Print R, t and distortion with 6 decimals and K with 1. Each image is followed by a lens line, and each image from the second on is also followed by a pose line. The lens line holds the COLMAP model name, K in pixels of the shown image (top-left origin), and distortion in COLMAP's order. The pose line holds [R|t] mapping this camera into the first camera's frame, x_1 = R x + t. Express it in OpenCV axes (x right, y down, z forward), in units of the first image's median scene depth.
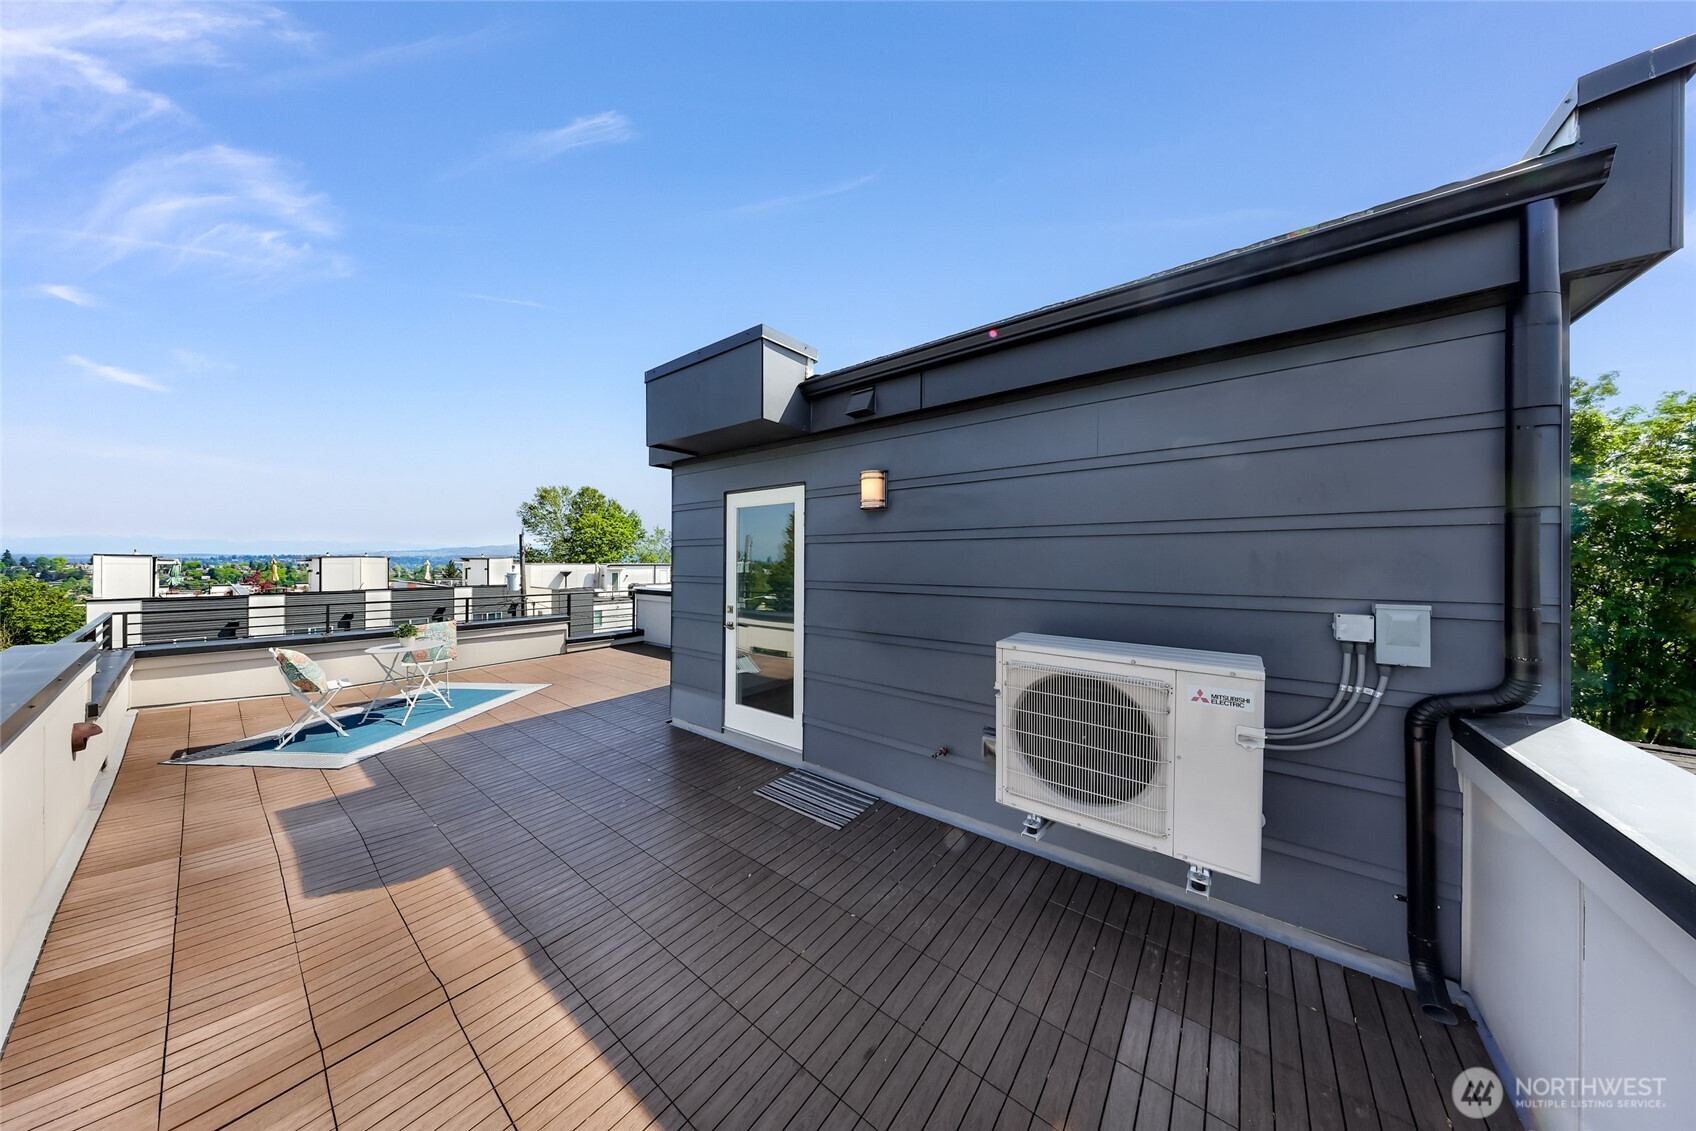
lens RADIAL K [[493.4, 0, 859.0], [0, 493.4, 562.5], [0, 0, 1]] dist [0.000128, 0.000050]
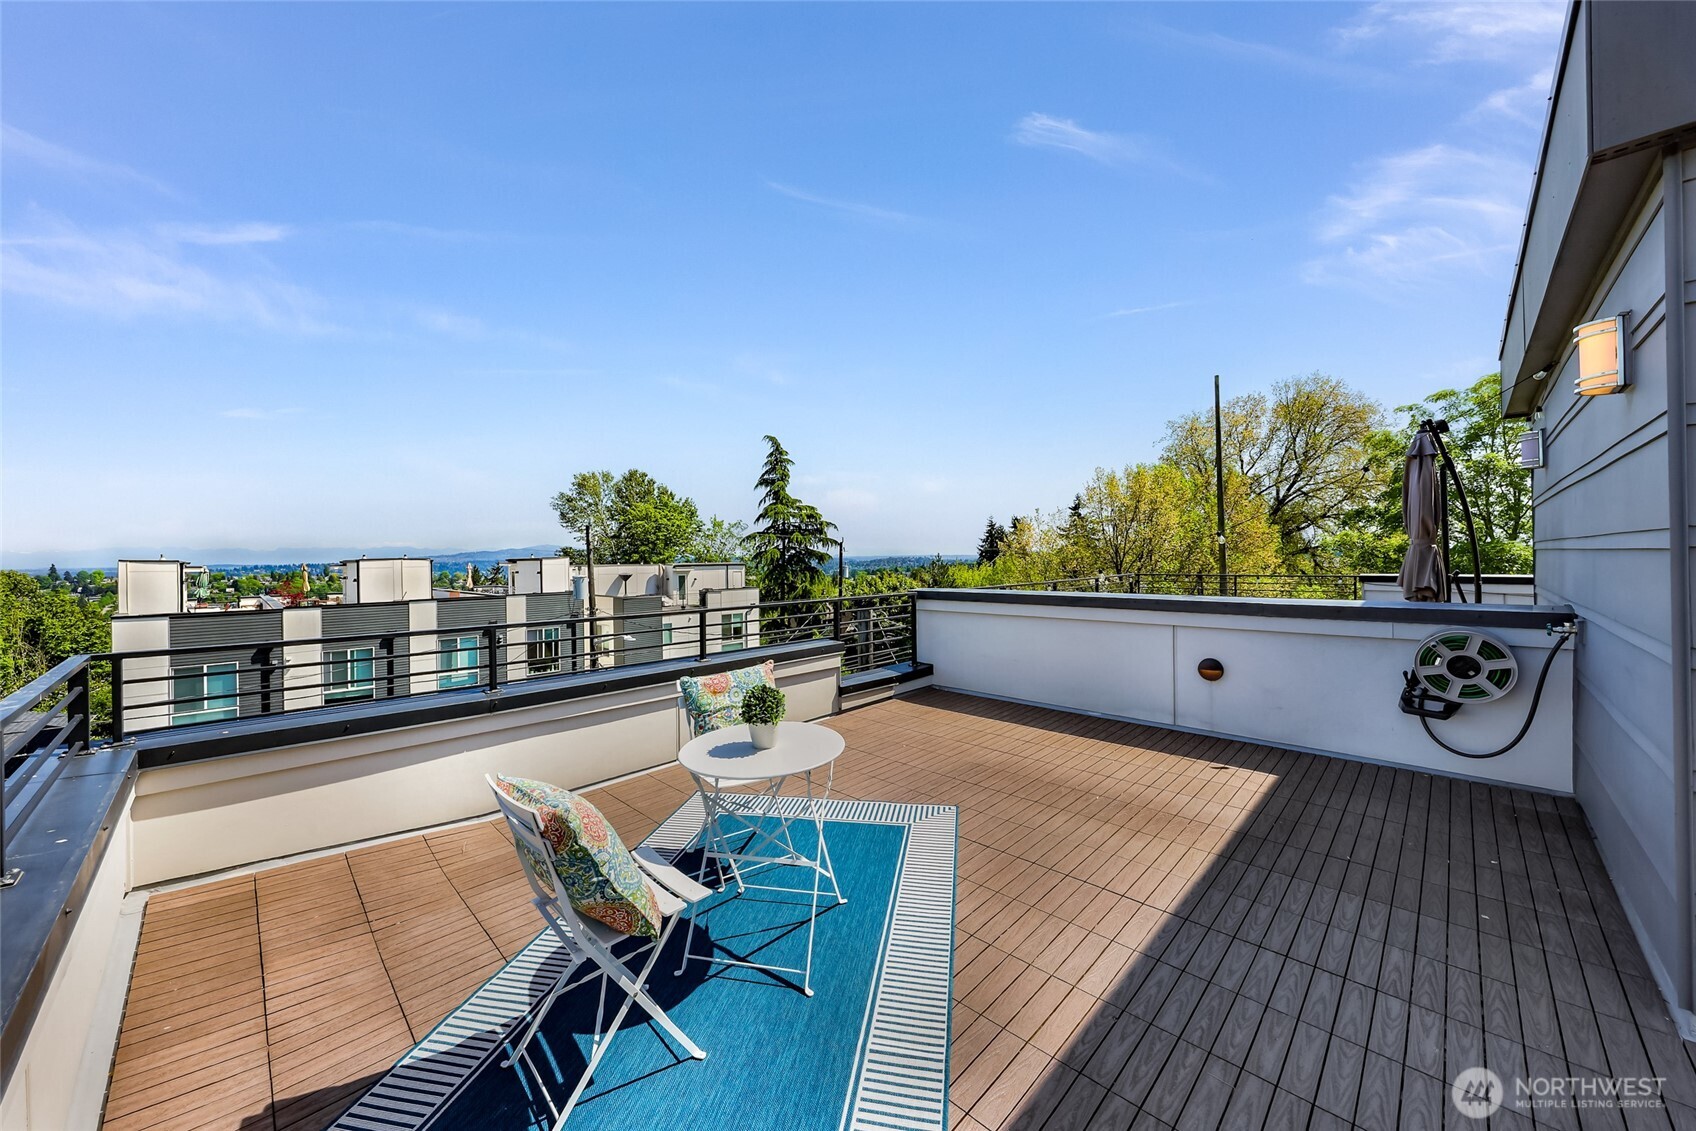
lens RADIAL K [[617.4, 0, 855.5], [0, 617.4, 561.3], [0, 0, 1]] dist [-0.000671, -0.000232]
pose [[0.991270, -0.020365, -0.130269, -0.124832], [0.020540, 0.999789, 0.000000, 0.005395], [0.130242, -0.002676, 0.991479, 0.088170]]
